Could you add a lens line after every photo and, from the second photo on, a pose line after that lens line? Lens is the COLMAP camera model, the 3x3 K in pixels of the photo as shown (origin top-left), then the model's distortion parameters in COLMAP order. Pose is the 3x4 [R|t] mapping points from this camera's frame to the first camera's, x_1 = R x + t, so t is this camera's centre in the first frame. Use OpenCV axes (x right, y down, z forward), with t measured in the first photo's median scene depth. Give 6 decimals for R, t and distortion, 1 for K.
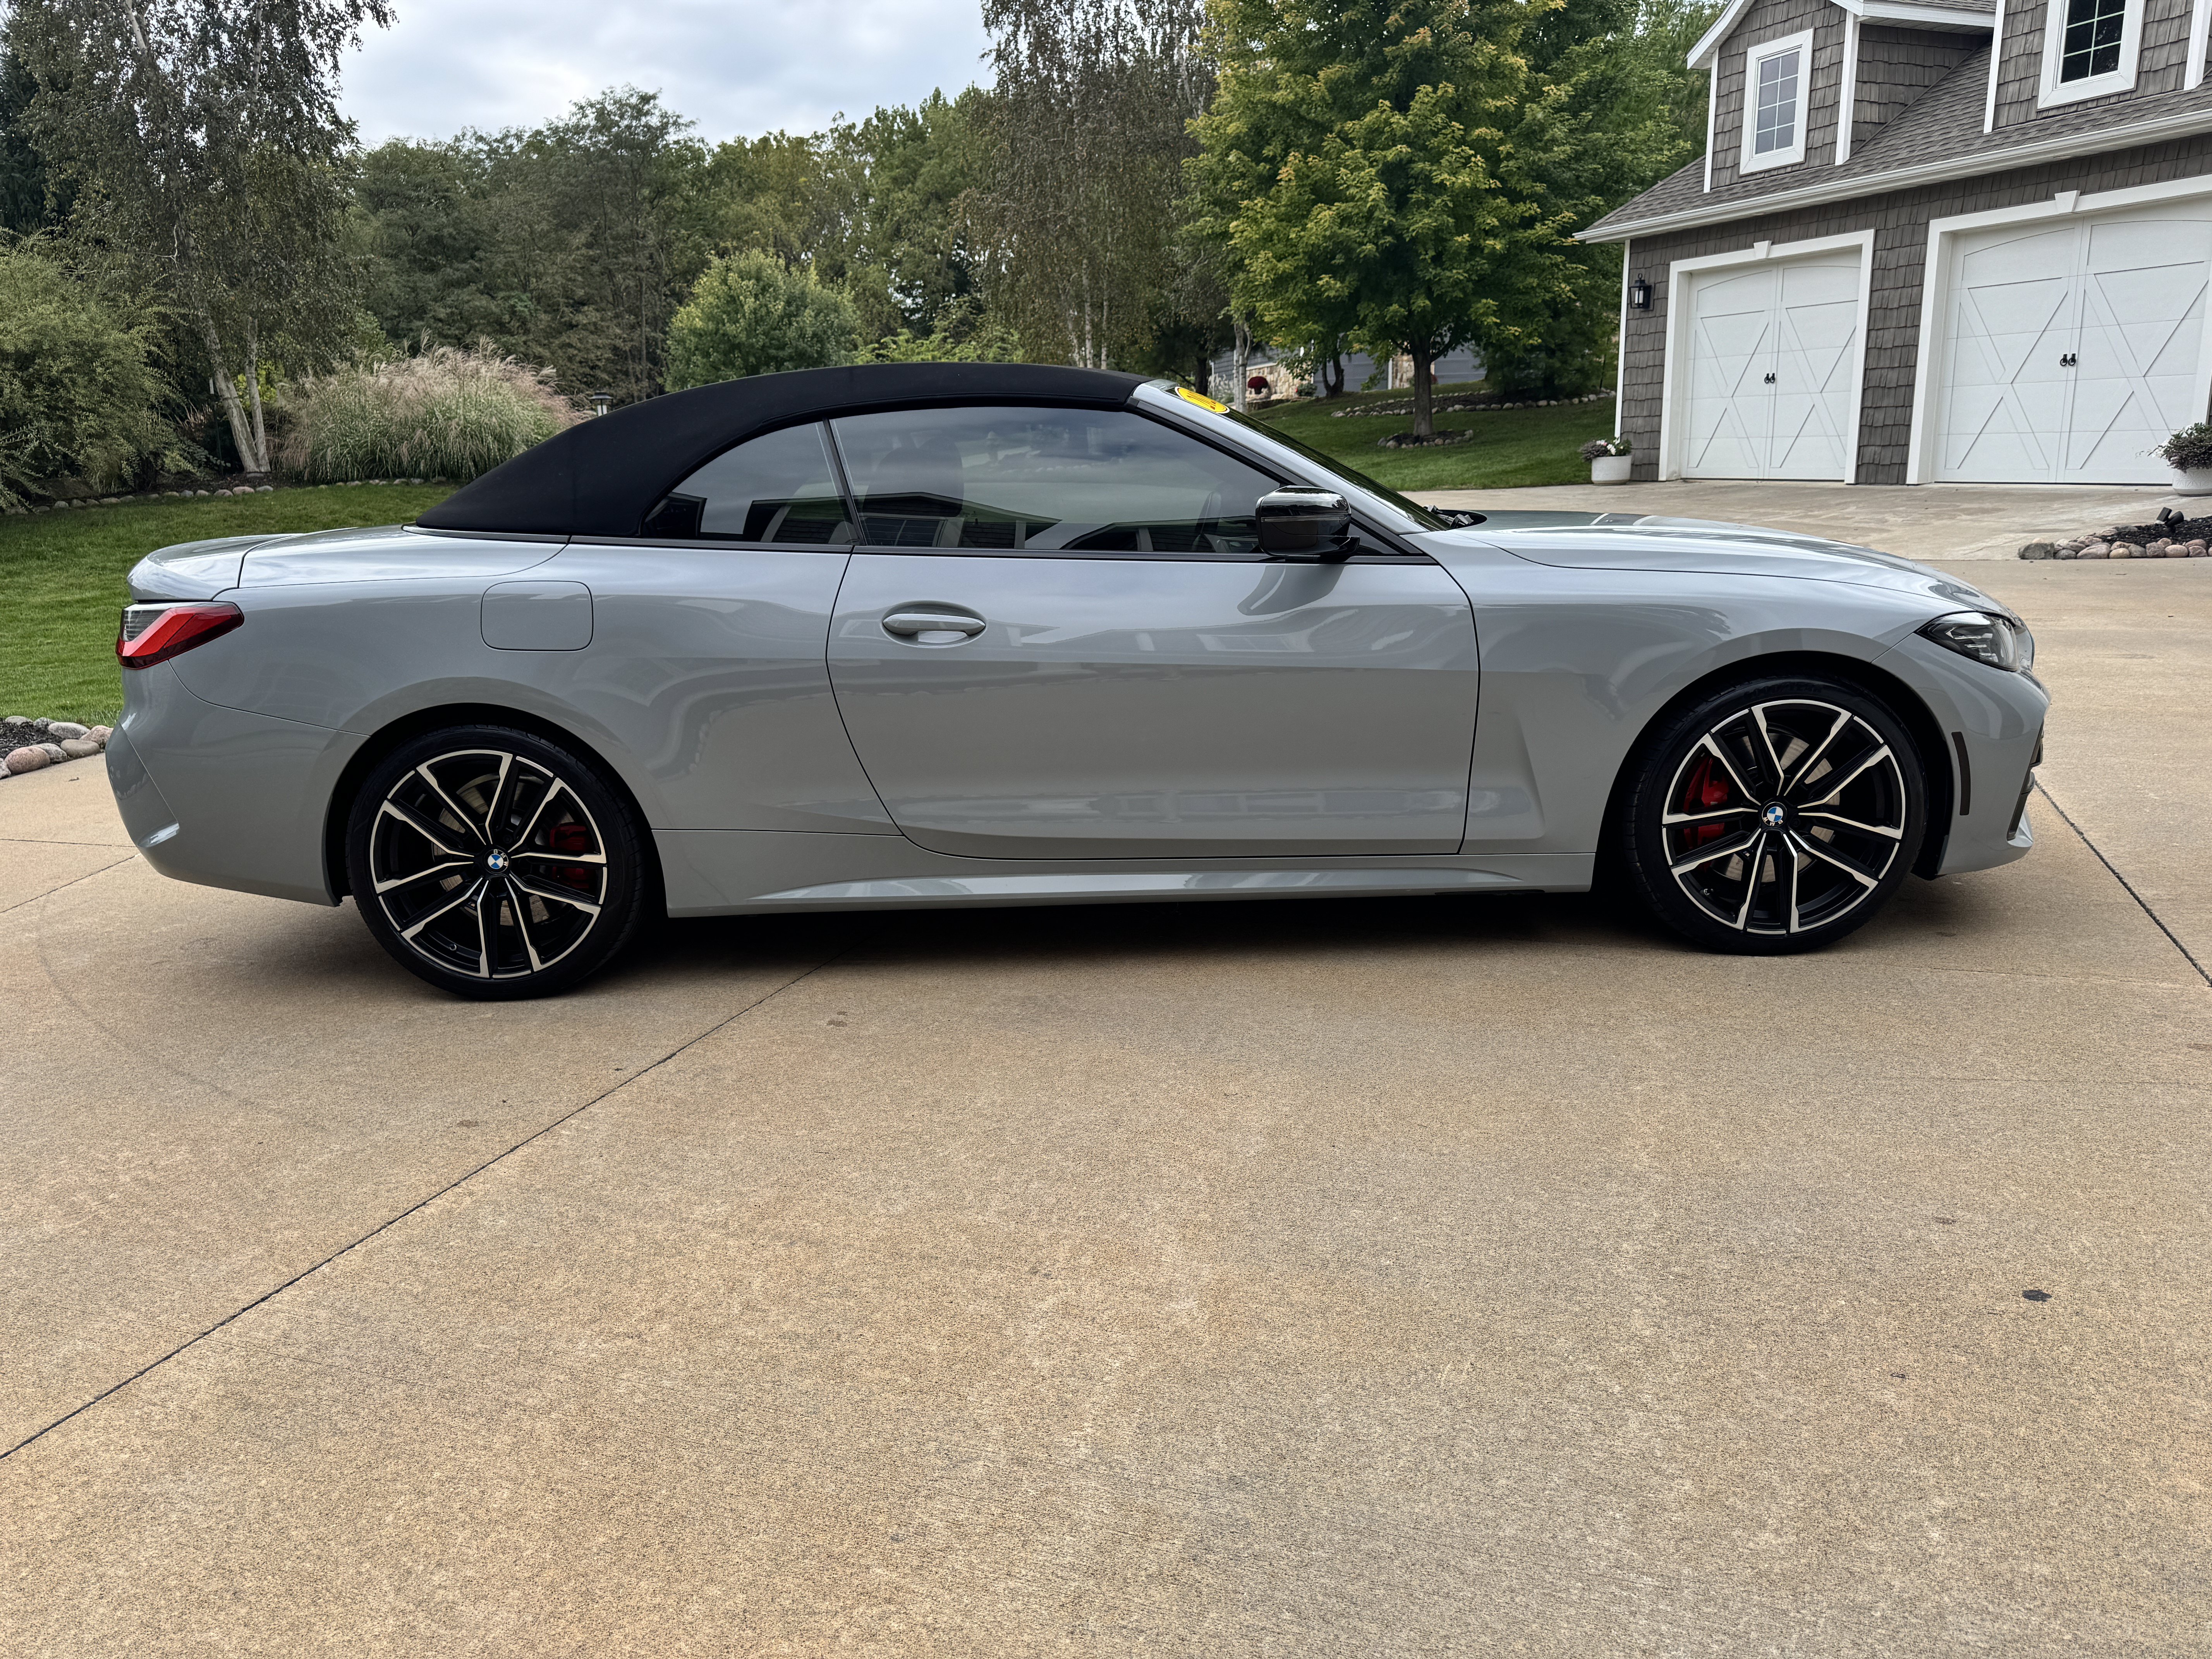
lens RADIAL K [[1586.1, 0, 1097.8], [0, 1586.1, 826.8], [0, 0, 1]] dist [0.006299, -0.002389]
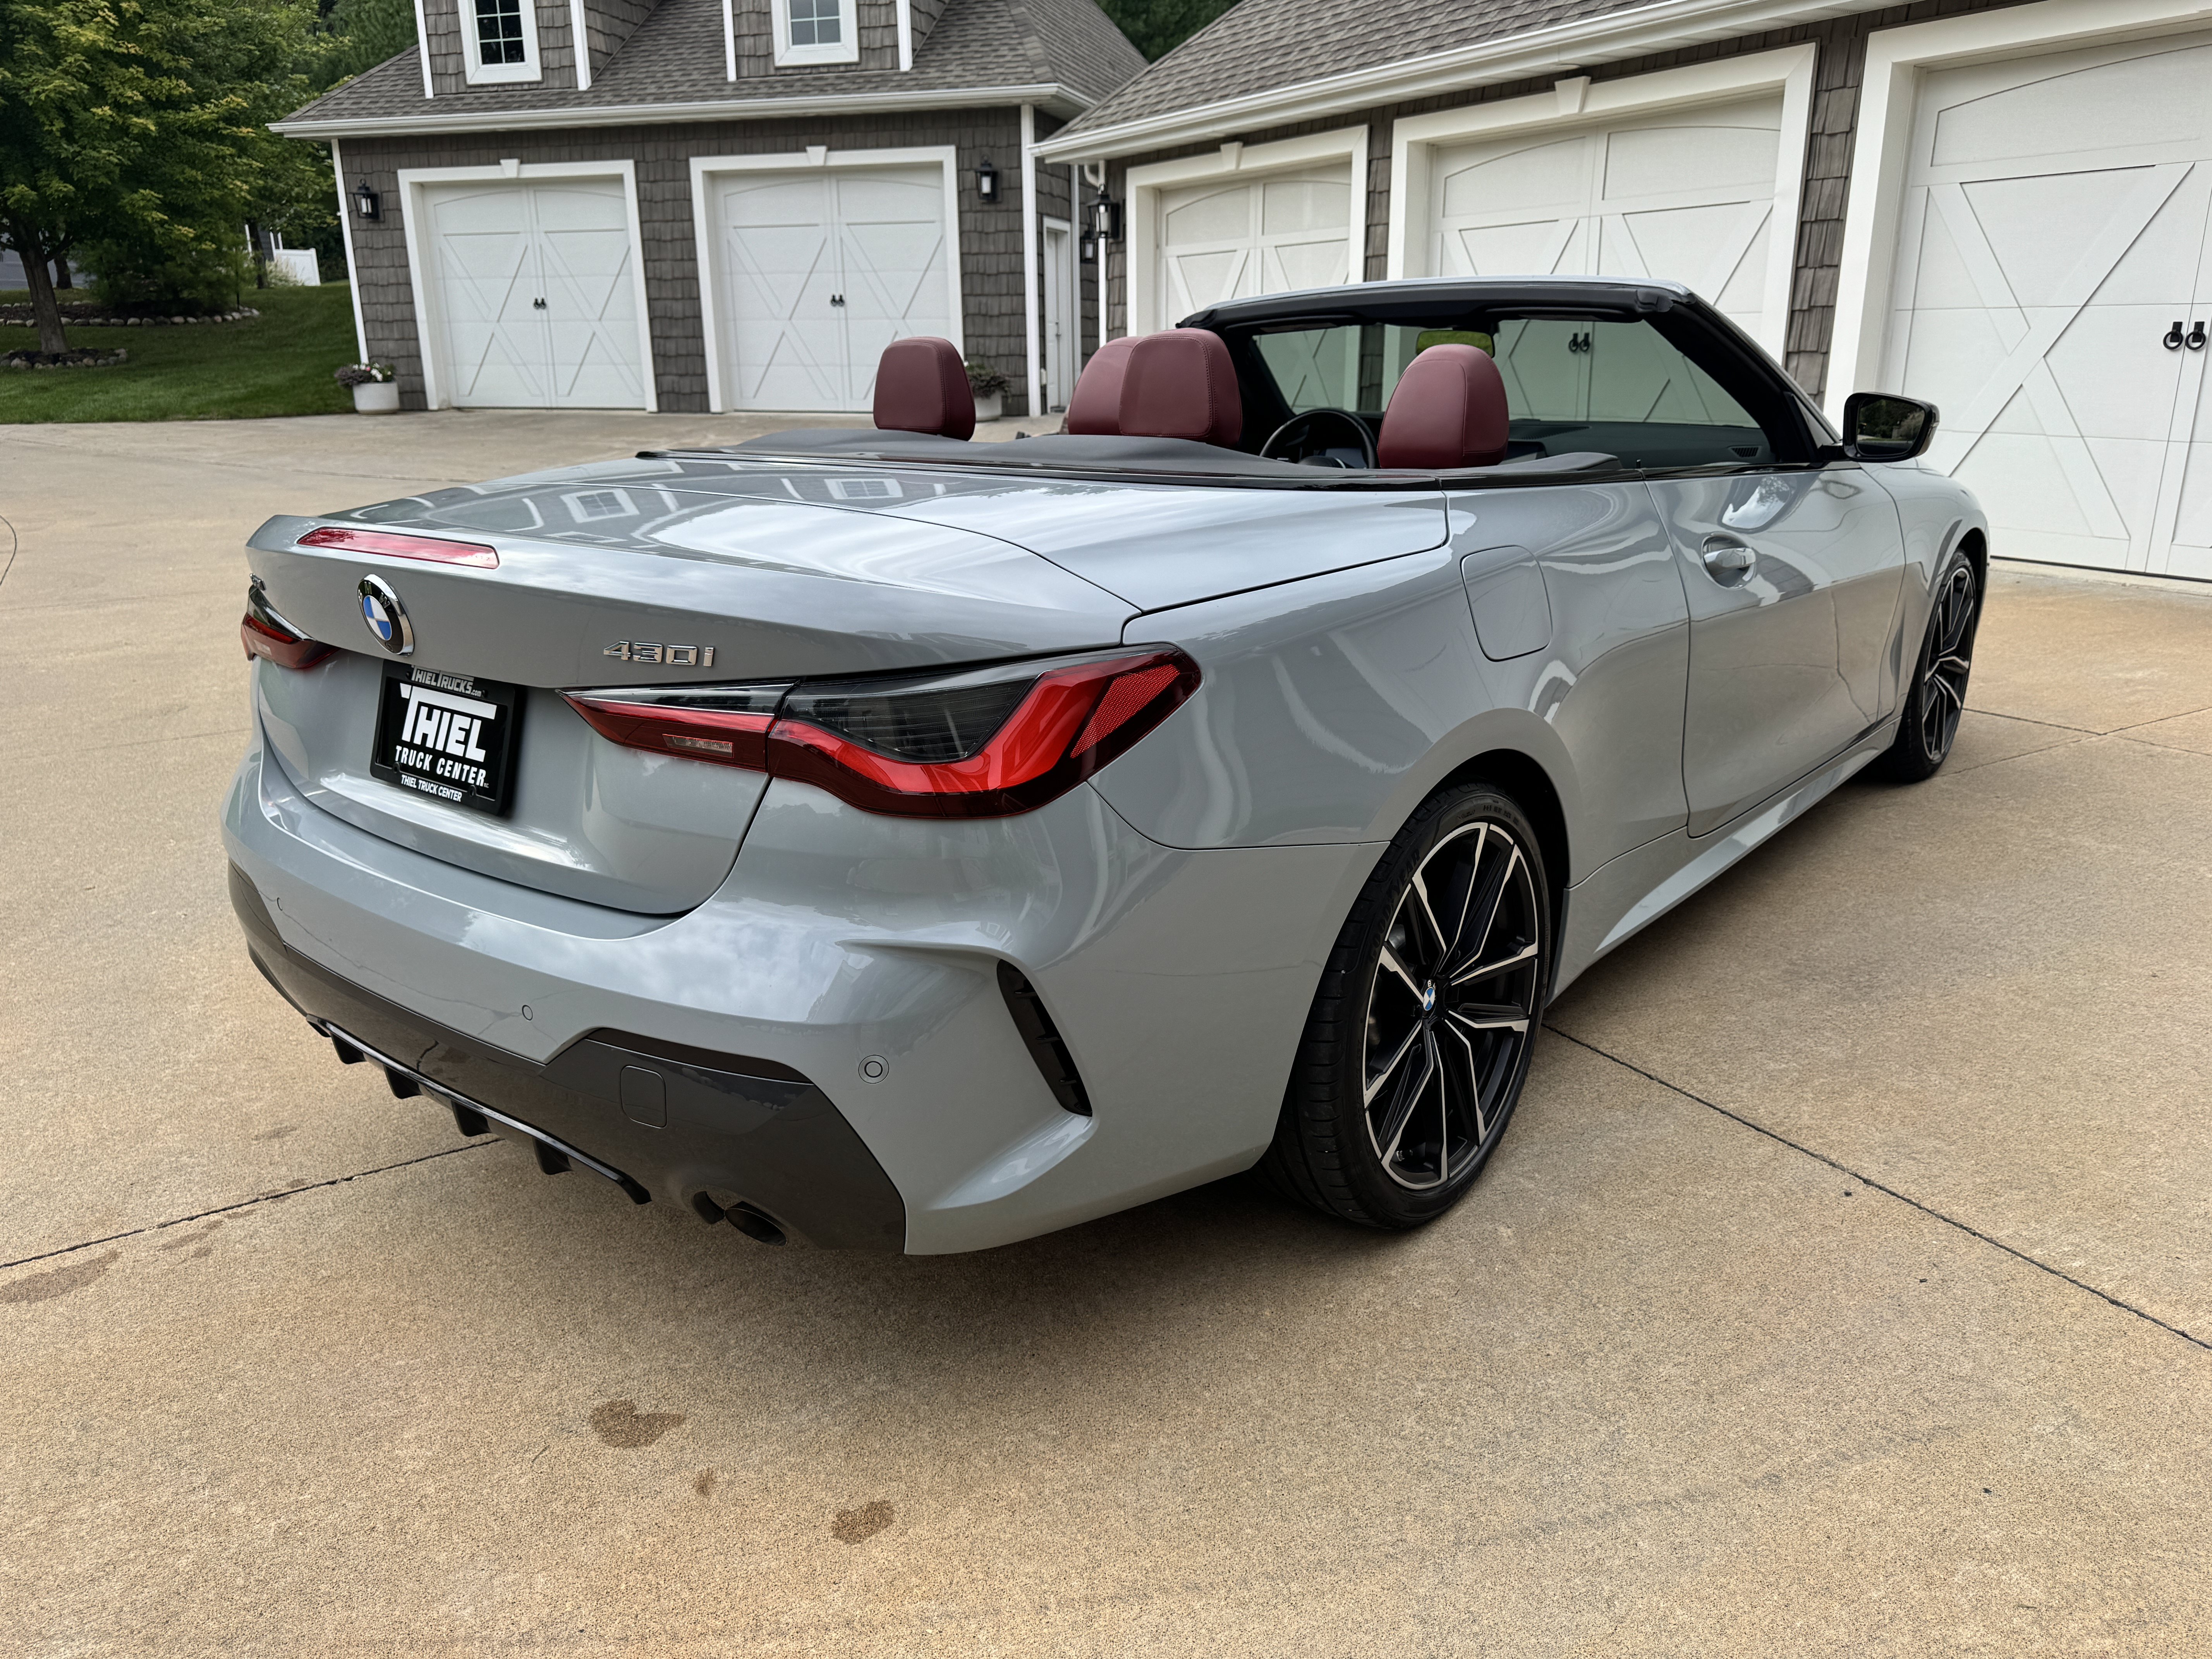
lens RADIAL K [[1588.9, 0, 1102.0], [0, 1588.9, 815.5], [0, 0, 1]] dist [0.009430, -0.006000]
pose [[0.624618, -0.198265, 0.755343, -0.171822], [0.173275, 0.978311, 0.113503, -0.026550], [-0.761465, 0.059986, 0.645425, 0.128997]]
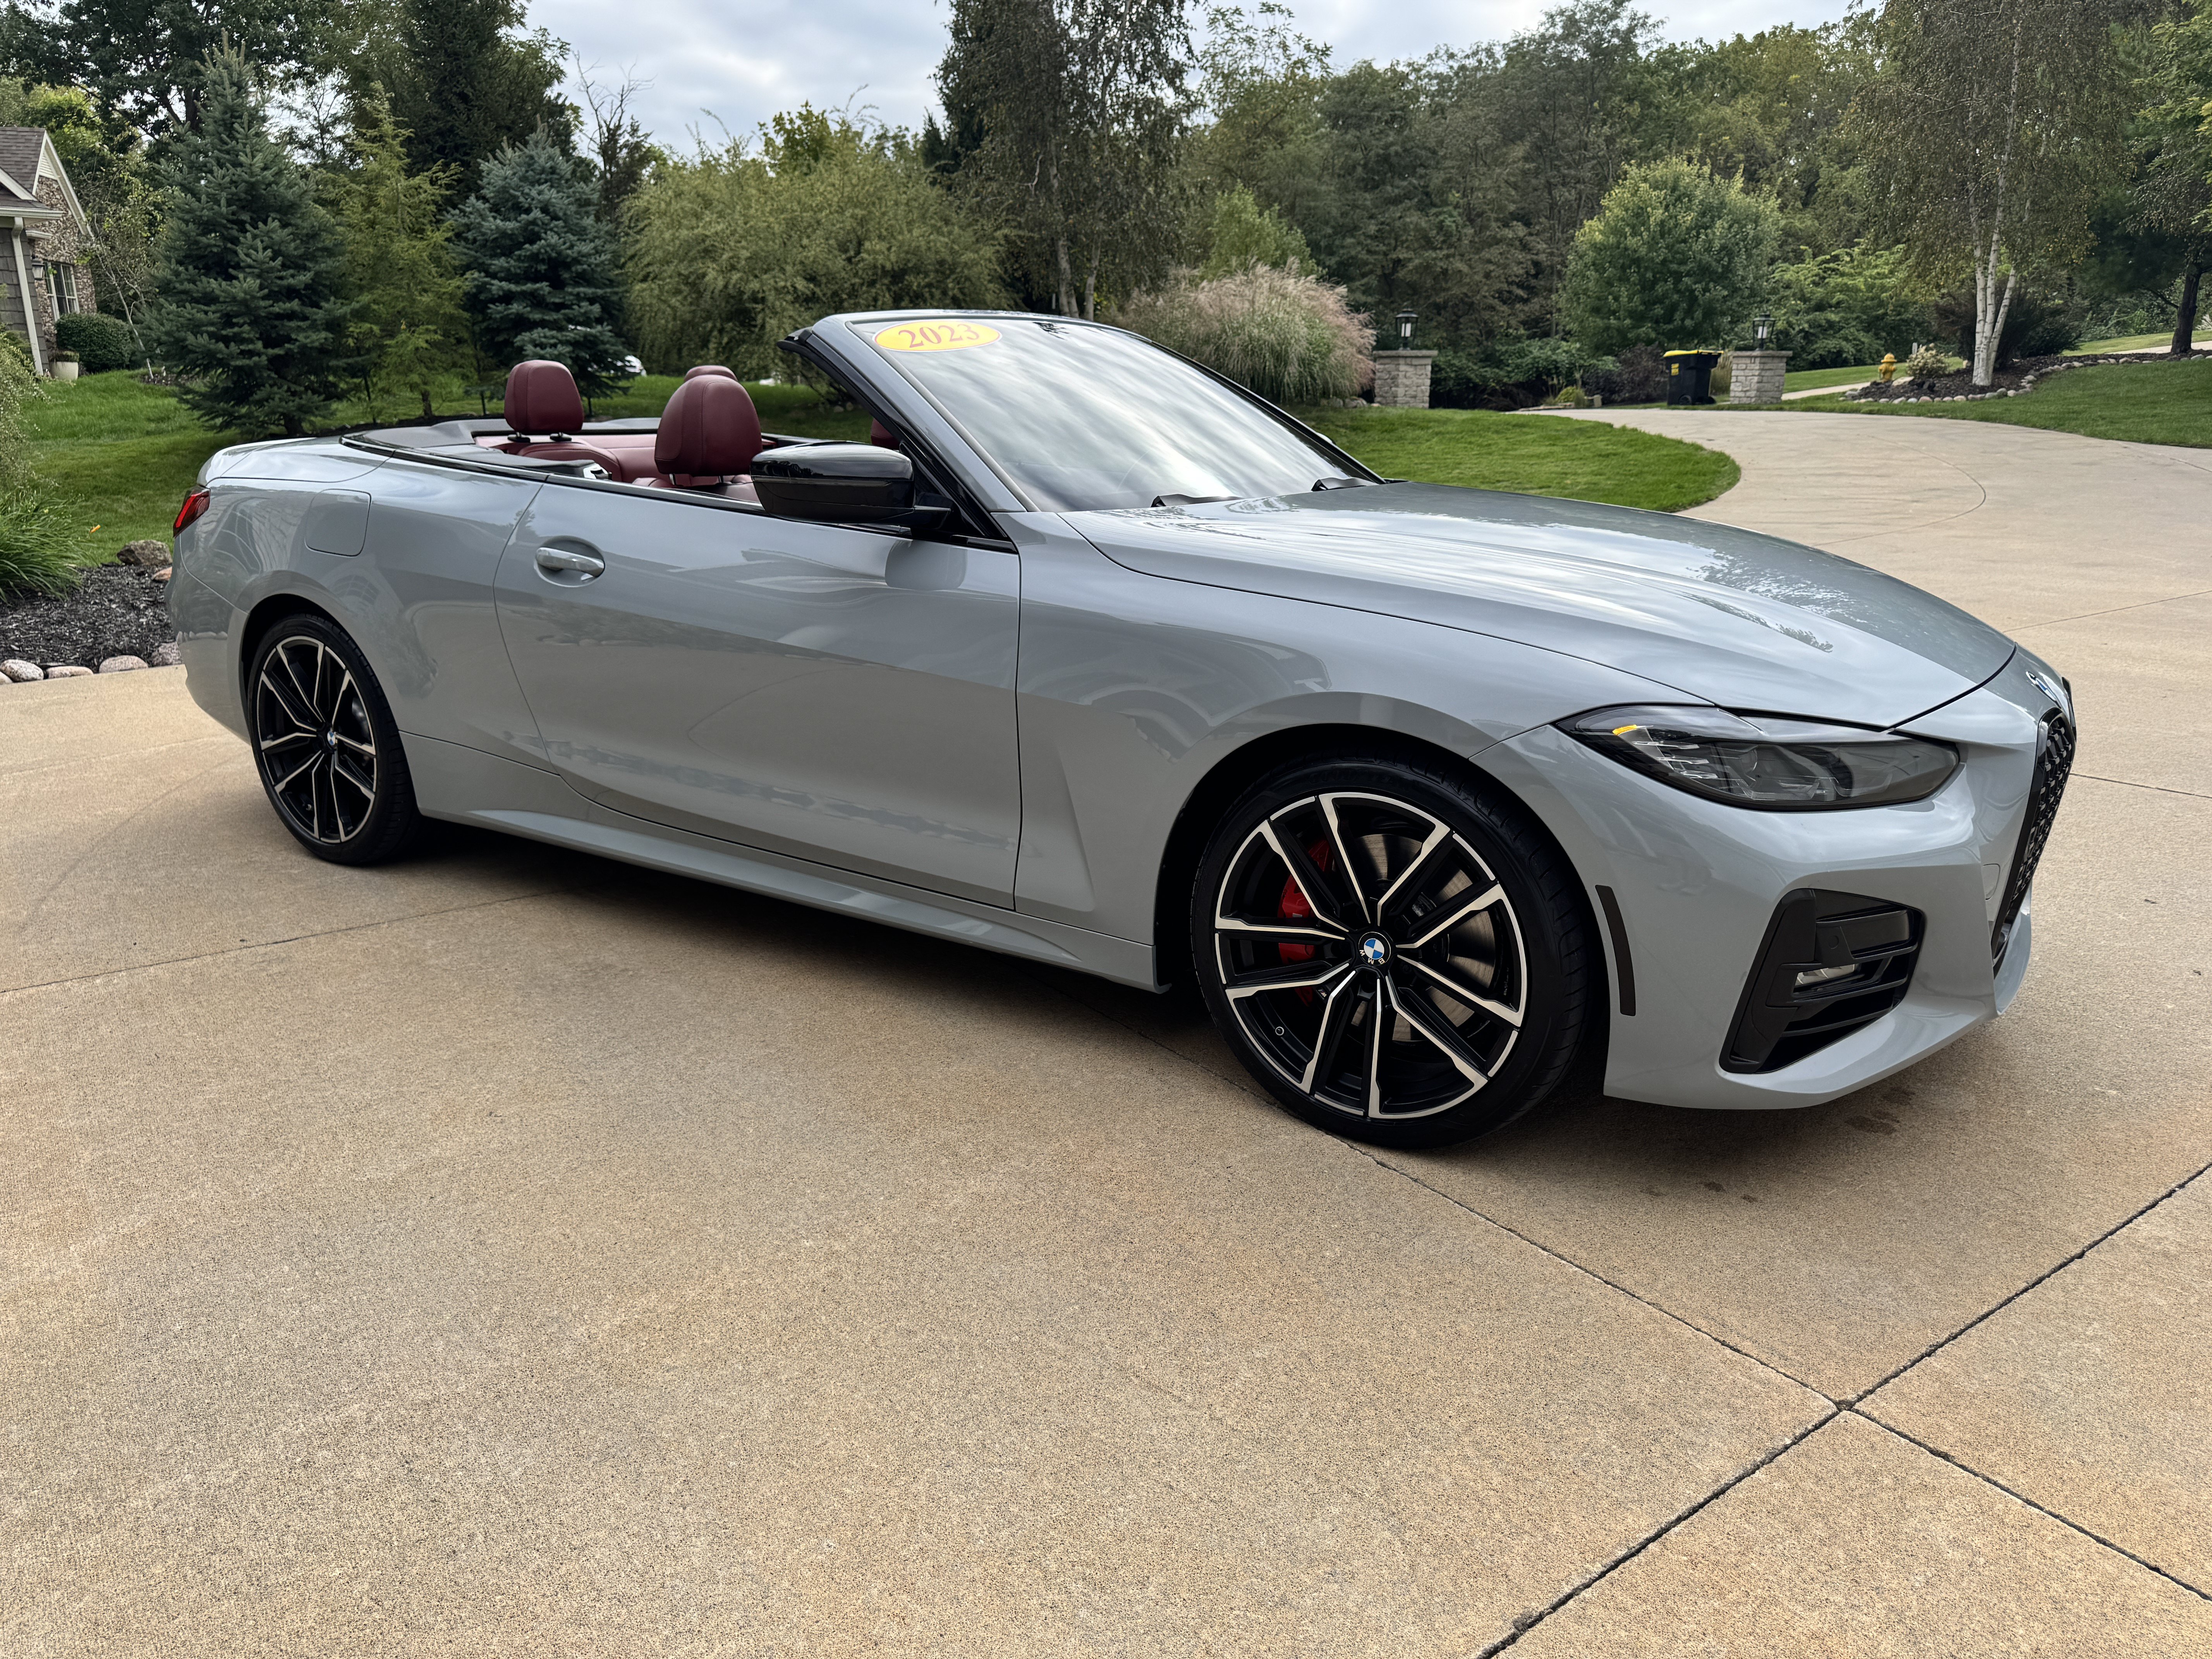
lens RADIAL K [[1529.6, 0, 1170.8], [0, 1529.6, 831.3], [0, 0, 1]] dist [0.067898, -0.072553]
pose [[0.848369, 0.183312, -0.496656, 0.128814], [-0.153274, 0.983008, 0.101004, -0.021807], [0.506732, -0.009564, 0.862050, 0.068375]]
